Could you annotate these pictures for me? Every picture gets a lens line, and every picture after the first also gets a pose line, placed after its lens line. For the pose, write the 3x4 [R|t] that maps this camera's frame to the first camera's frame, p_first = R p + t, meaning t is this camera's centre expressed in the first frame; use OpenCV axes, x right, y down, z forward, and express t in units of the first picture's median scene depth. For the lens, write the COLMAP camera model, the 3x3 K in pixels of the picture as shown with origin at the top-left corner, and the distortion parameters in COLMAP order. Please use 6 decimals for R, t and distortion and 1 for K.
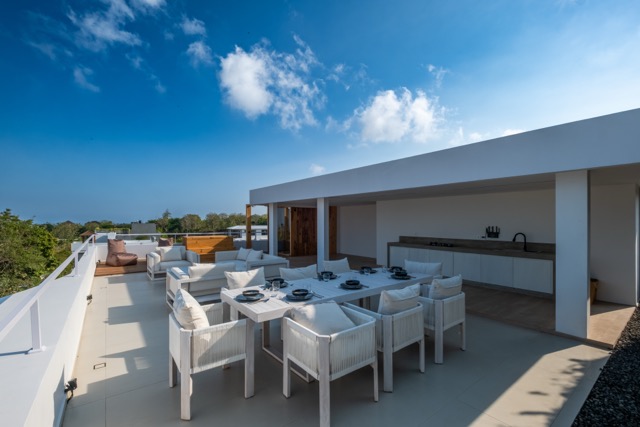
lens RADIAL K [[279.4, 0, 319.3], [0, 279.4, 223.3], [0, 0, 1]] dist [0.000952, -0.000034]
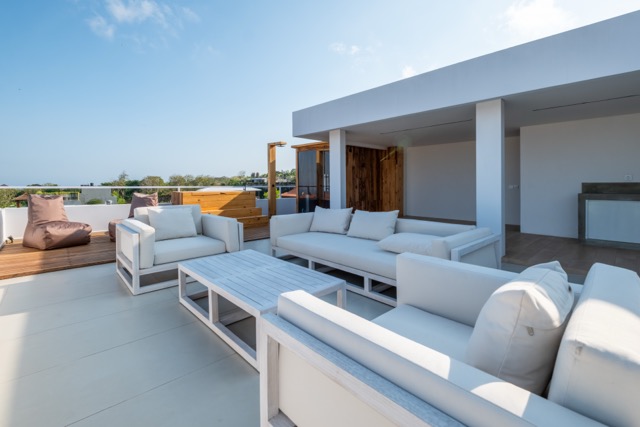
lens RADIAL K [[287.8, 0, 317.5], [0, 287.8, 190.5], [0, 0, 1]] dist [-0.000940, 0.000057]
pose [[0.995328, -0.007942, 0.096225, -0.313234], [0.006455, 0.999855, 0.015748, 0.048505], [-0.096336, -0.015053, 0.995235, 0.475973]]
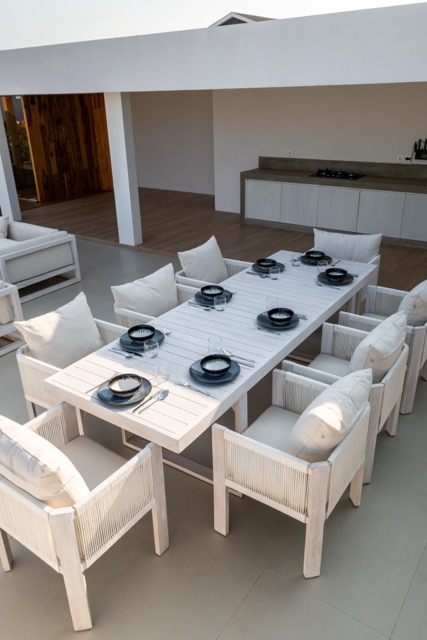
lens RADIAL K [[493.2, 0, 208.9], [0, 493.2, 321.3], [0, 0, 1]] dist [0.008426, -0.001268]
pose [[0.954765, -0.151007, 0.256165, -0.099912], [0.031395, 0.907835, 0.418150, -0.069600], [-0.295699, -0.391193, 0.871510, 0.073373]]
